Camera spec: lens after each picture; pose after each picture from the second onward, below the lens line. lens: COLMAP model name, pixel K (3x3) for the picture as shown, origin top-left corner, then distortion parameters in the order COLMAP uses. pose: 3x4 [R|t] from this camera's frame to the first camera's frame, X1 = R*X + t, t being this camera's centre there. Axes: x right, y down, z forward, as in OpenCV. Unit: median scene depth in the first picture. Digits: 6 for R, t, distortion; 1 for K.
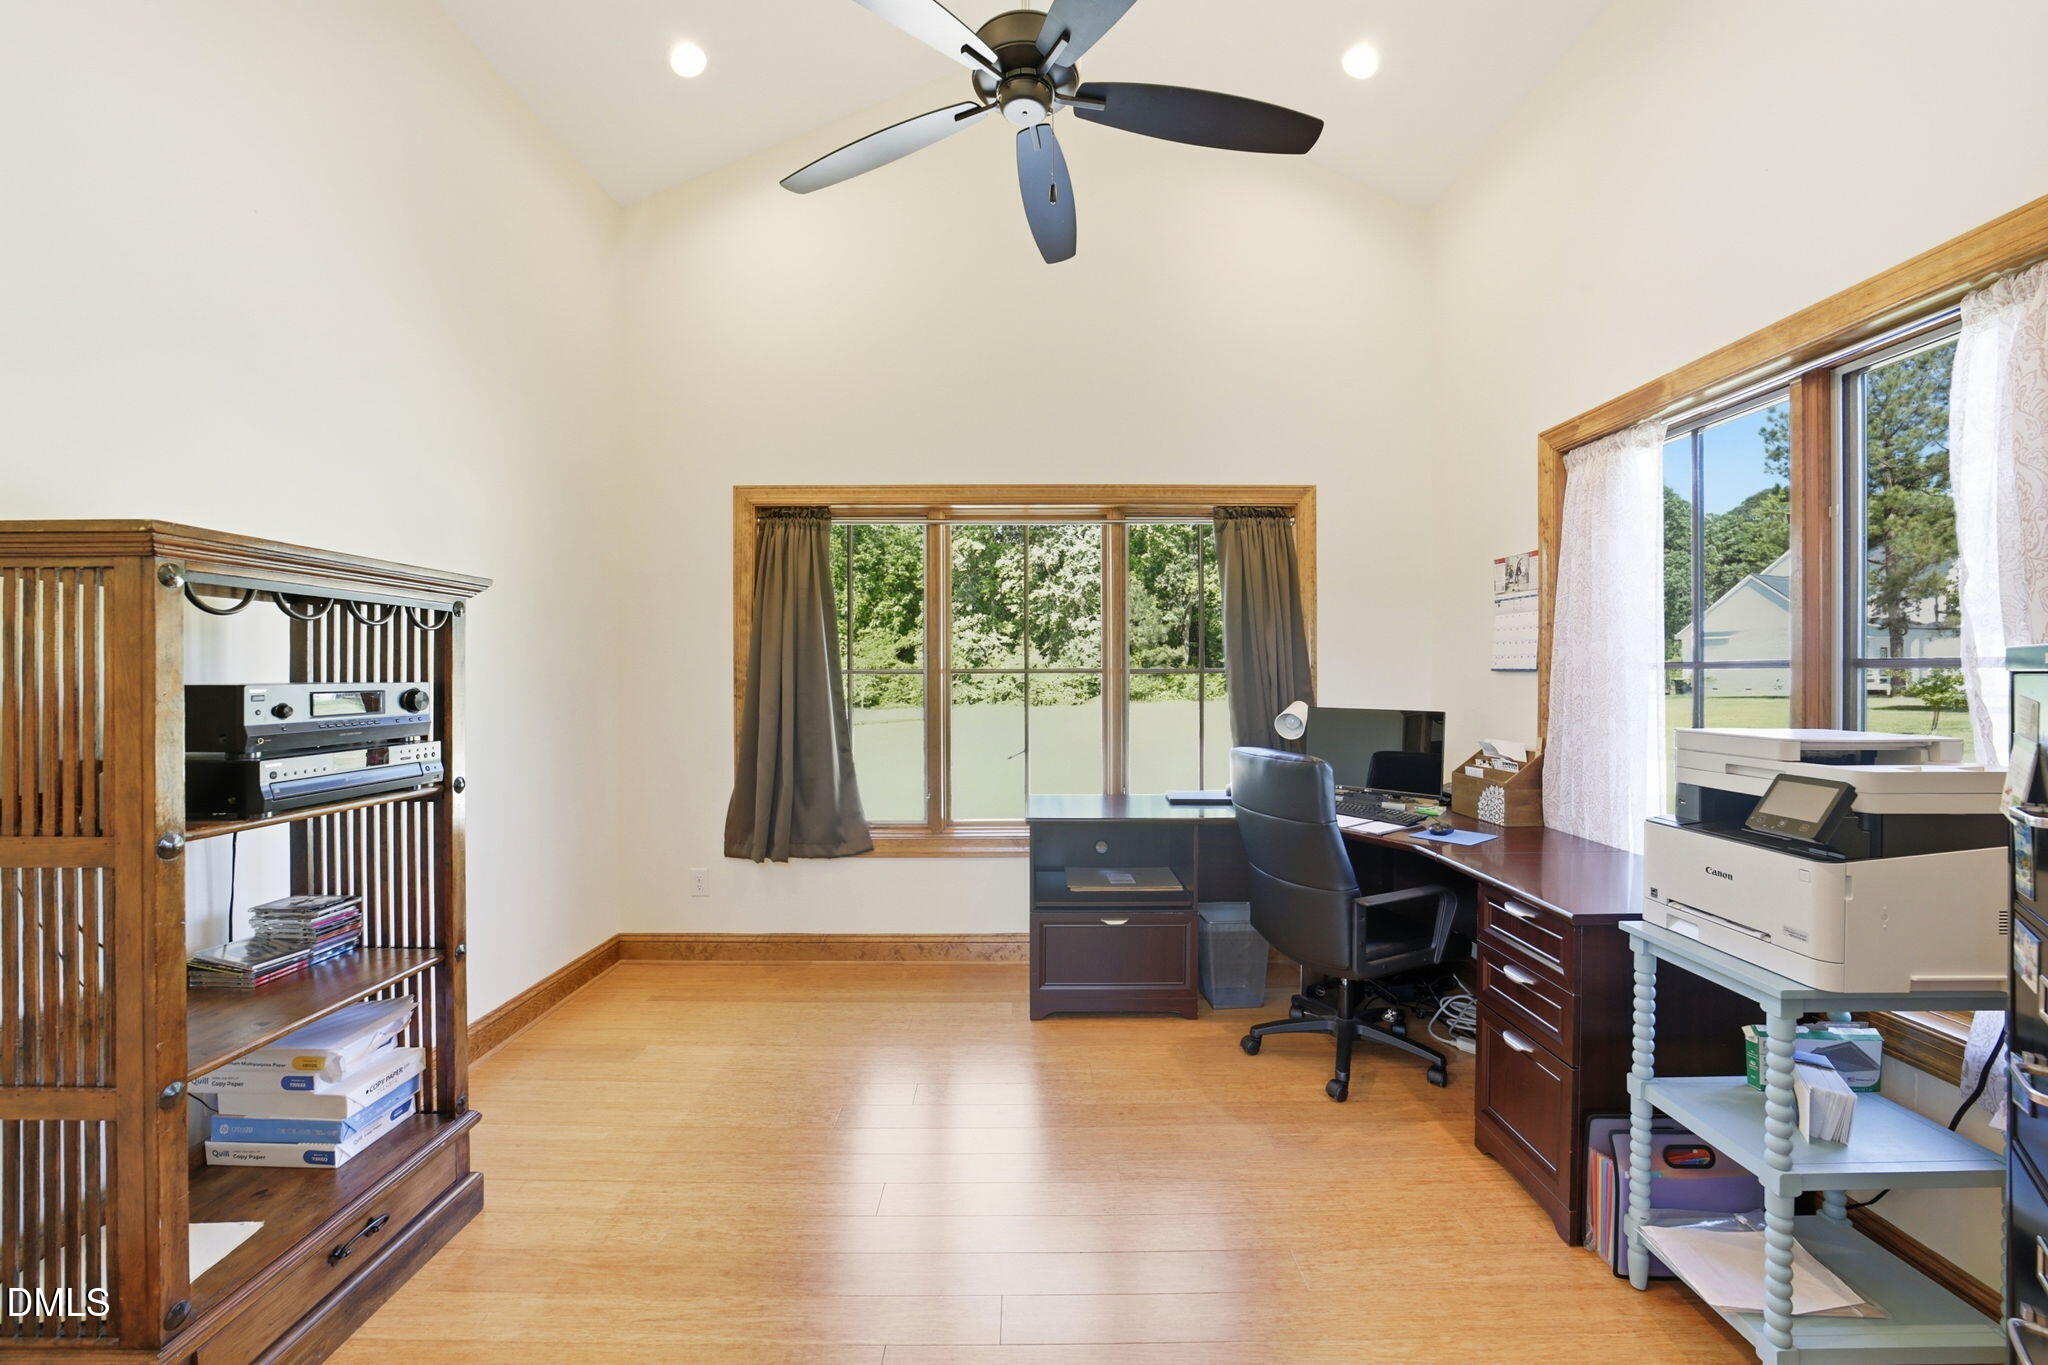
lens RADIAL K [[787.6, 0, 1024.0], [0, 787.6, 682.5], [0, 0, 1]] dist [-0.030411, 0.000275]
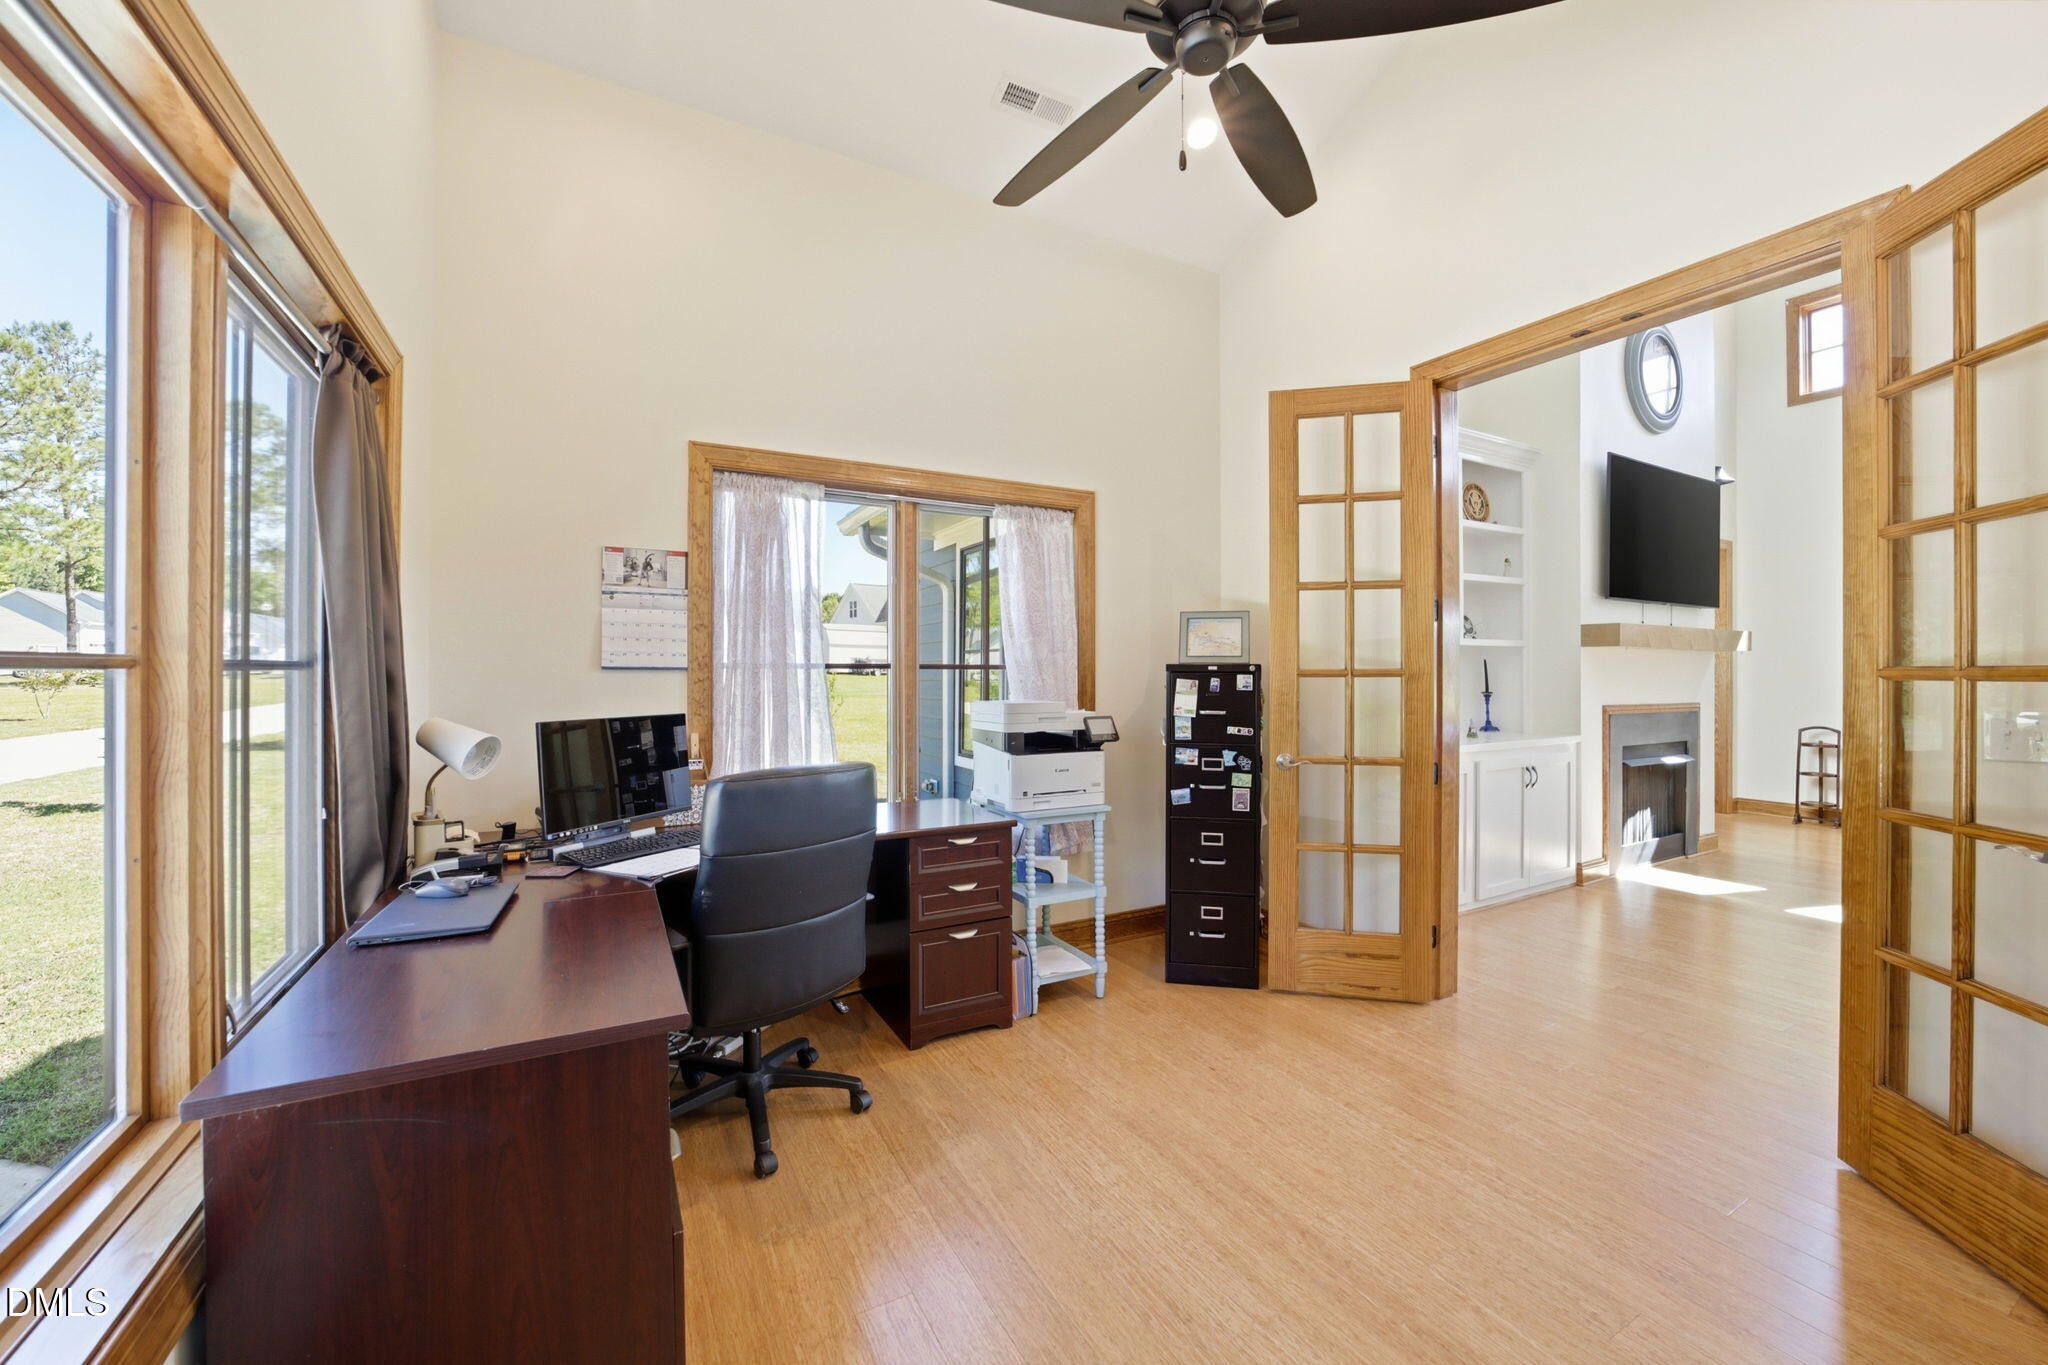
lens RADIAL K [[787.6, 0, 1024.0], [0, 787.6, 682.5], [0, 0, 1]] dist [-0.030411, 0.000275]
pose [[-0.484605, -0.005951, 0.874713, -0.469343], [0.006707, 0.999922, 0.010519, -0.005413], [-0.874707, 0.010964, -0.484528, 1.117281]]
